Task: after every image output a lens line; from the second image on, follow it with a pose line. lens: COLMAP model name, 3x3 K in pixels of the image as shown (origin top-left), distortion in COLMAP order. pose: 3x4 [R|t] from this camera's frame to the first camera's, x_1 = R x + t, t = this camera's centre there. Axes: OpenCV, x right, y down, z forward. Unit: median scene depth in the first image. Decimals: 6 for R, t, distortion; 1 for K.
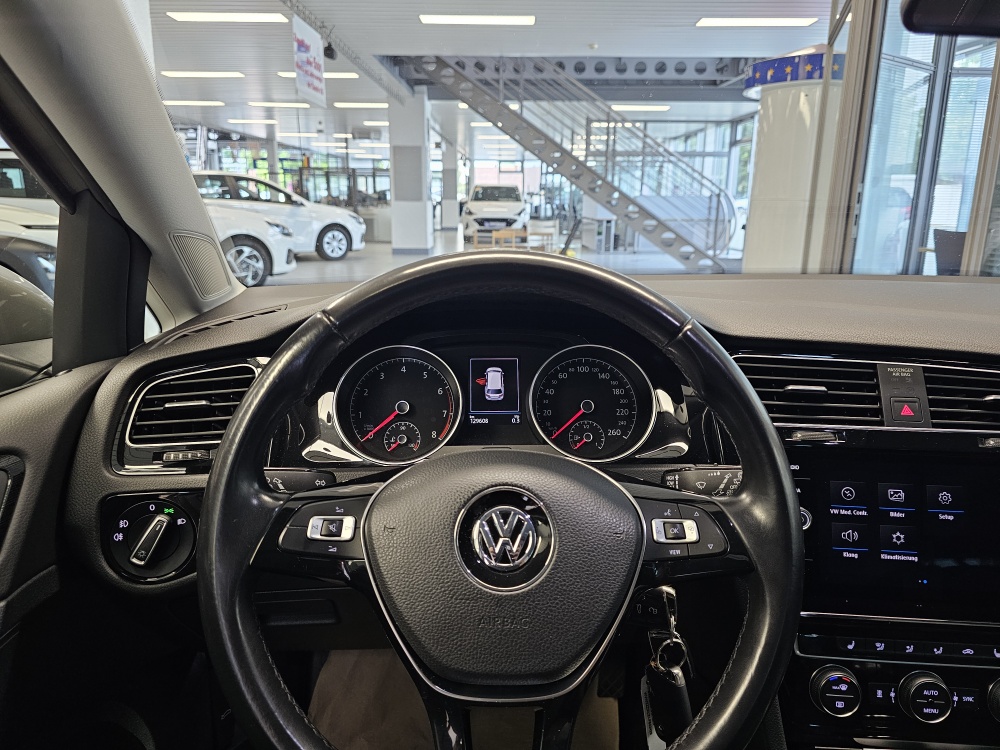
lens RADIAL K [[679.8, 0, 498.5], [0, 679.8, 362.8], [0, 0, 1]] dist [0.075297, -0.083489]
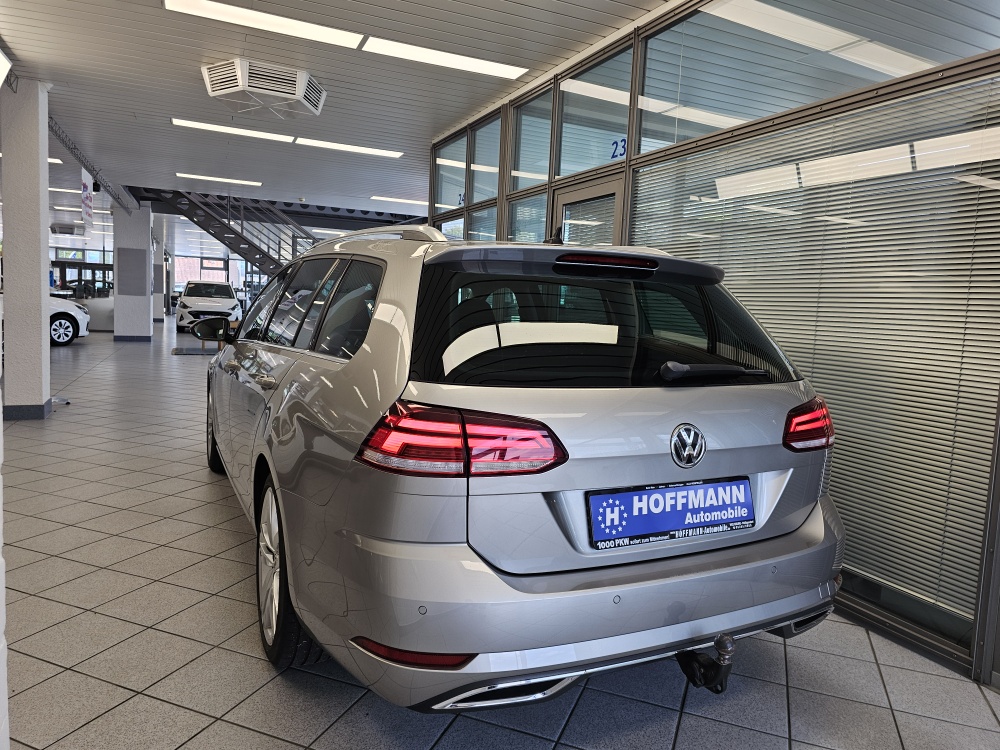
lens RADIAL K [[679.8, 0, 498.5], [0, 679.8, 362.8], [0, 0, 1]] dist [0.075297, -0.083489]
pose [[0.911041, -0.005048, 0.412284, -1.058548], [0.062322, 0.990123, -0.125591, 1.221634], [-0.407578, 0.140113, 0.902357, -5.745926]]
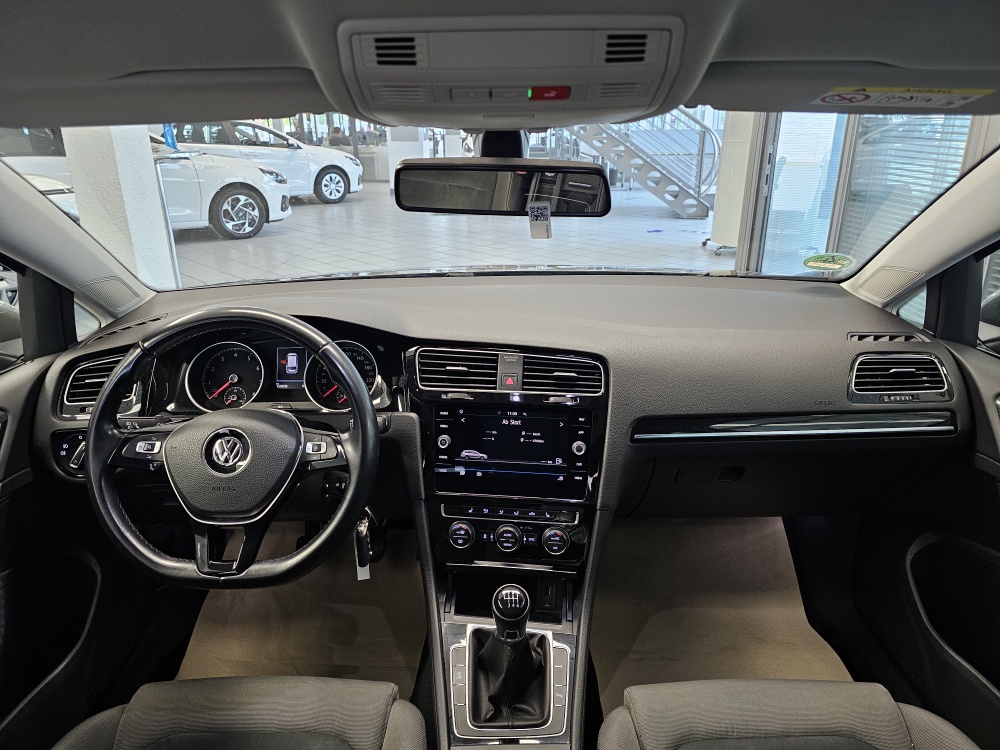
lens RADIAL K [[677.8, 0, 500.0], [0, 677.8, 375.0], [0, 0, 1]] dist [0.005884, -0.001812]
pose [[0.999769, -0.005439, -0.020773, 0.579570], [0.007773, 0.993447, 0.114029, -0.135535], [0.020016, -0.114164, 0.993260, -0.668675]]
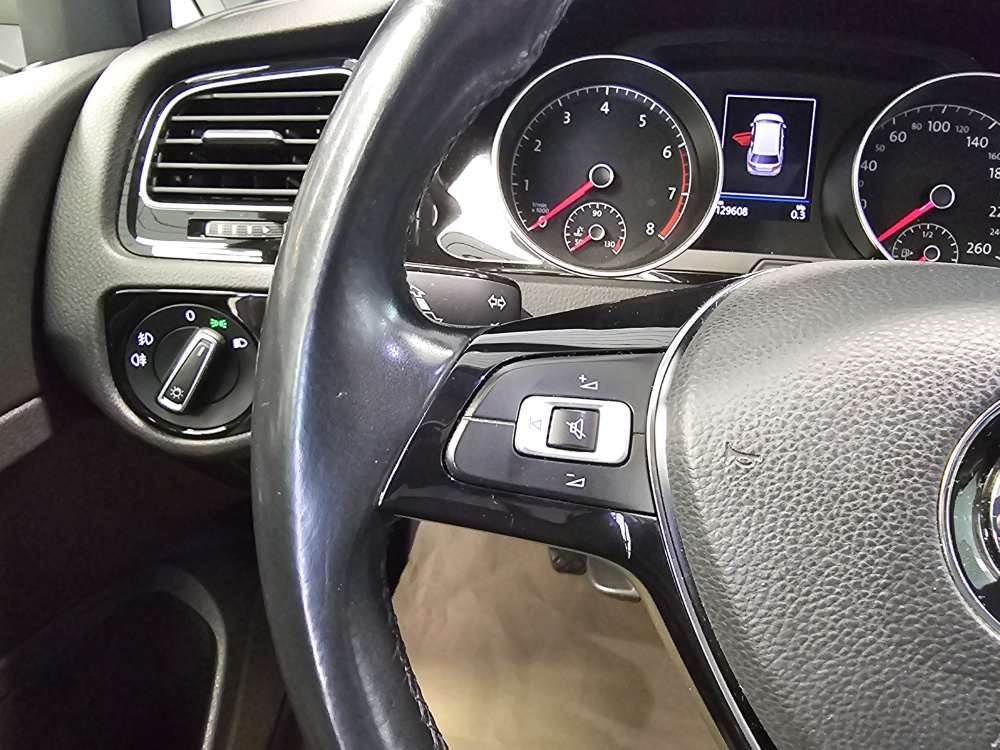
lens RADIAL K [[691.9, 0, 488.2], [0, 691.9, 367.1], [0, 0, 1]] dist [0.002208, 0.001591]
pose [[0.989839, 0.093538, -0.107093, -0.169825], [-0.060082, 0.957764, 0.281210, 0.065813], [0.128873, -0.271918, 0.953652, 0.418992]]
